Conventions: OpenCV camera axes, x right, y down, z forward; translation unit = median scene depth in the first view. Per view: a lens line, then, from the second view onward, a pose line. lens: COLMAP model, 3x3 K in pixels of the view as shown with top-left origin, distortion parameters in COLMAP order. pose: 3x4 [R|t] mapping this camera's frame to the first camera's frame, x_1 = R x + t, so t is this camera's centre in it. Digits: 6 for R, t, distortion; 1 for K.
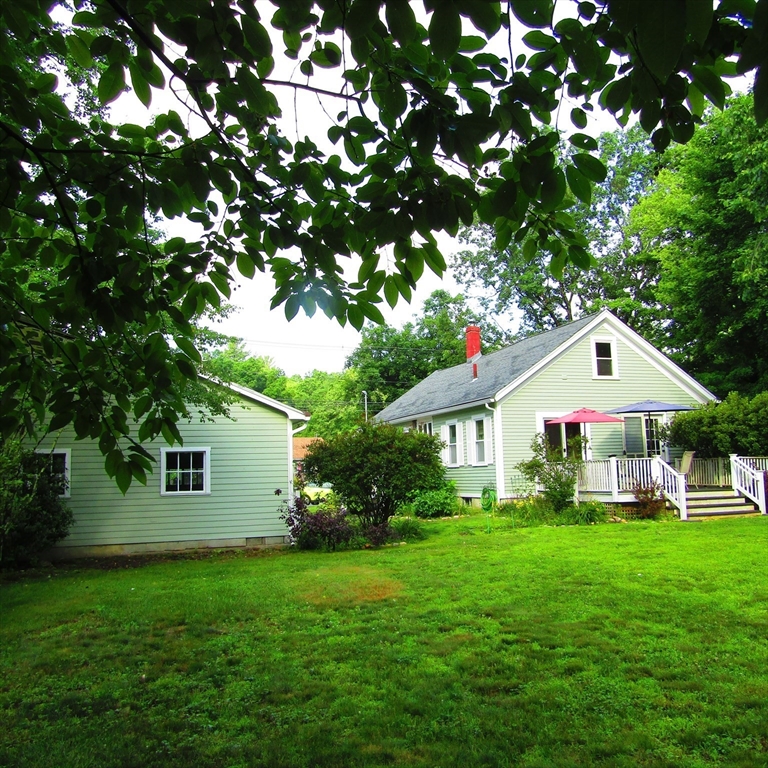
lens RADIAL K [[729.0, 0, 380.9], [0, 729.0, 384.3], [0, 0, 1]] dist [-0.010060, 0.000000]
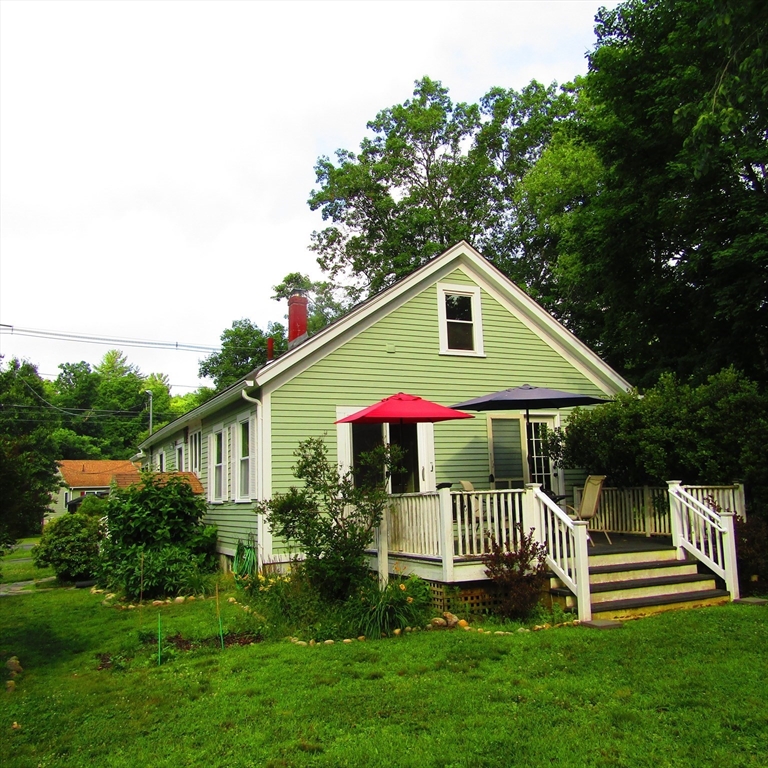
lens RADIAL K [[729.0, 0, 386.0], [0, 729.0, 384.9], [0, 0, 1]] dist [-0.010060, 0.000000]
pose [[0.992734, 0.011506, 0.119776, 0.195093], [-0.007583, 0.999421, -0.033156, 0.041907], [-0.120088, 0.032007, 0.992247, 0.459748]]
